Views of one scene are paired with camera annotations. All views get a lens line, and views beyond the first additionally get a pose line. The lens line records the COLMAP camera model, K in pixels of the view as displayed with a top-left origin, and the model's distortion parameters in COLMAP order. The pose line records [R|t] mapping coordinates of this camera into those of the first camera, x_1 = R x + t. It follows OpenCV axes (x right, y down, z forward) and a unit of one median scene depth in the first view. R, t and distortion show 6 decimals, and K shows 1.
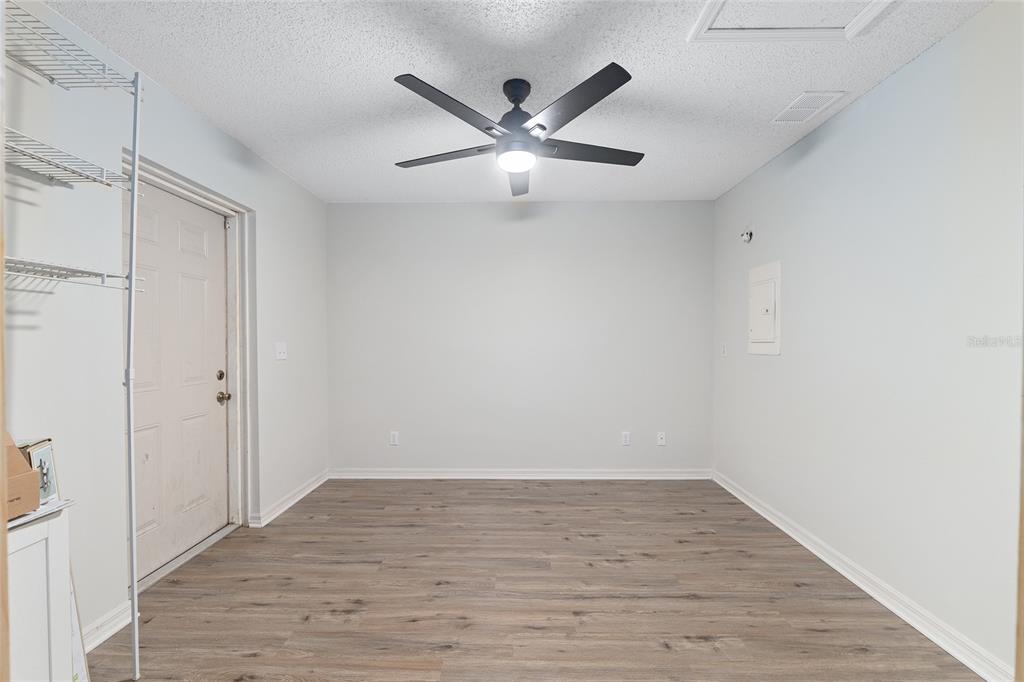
lens RADIAL K [[417.4, 0, 507.8], [0, 417.4, 346.2], [0, 0, 1]] dist [-0.012136, -0.000294]
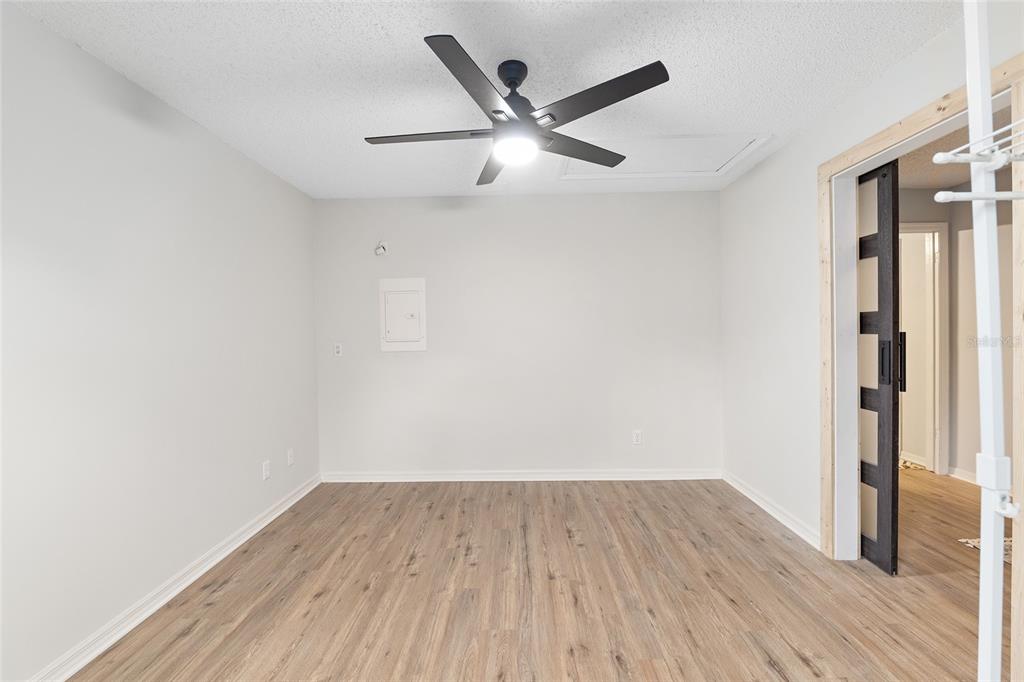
lens RADIAL K [[417.4, 0, 510.2], [0, 417.4, 338.9], [0, 0, 1]] dist [-0.012136, -0.000294]
pose [[0.014382, -0.016430, 0.999762, -0.679082], [0.033433, 0.999314, 0.015941, -0.028542], [-0.999337, 0.033196, 0.014921, 0.746506]]
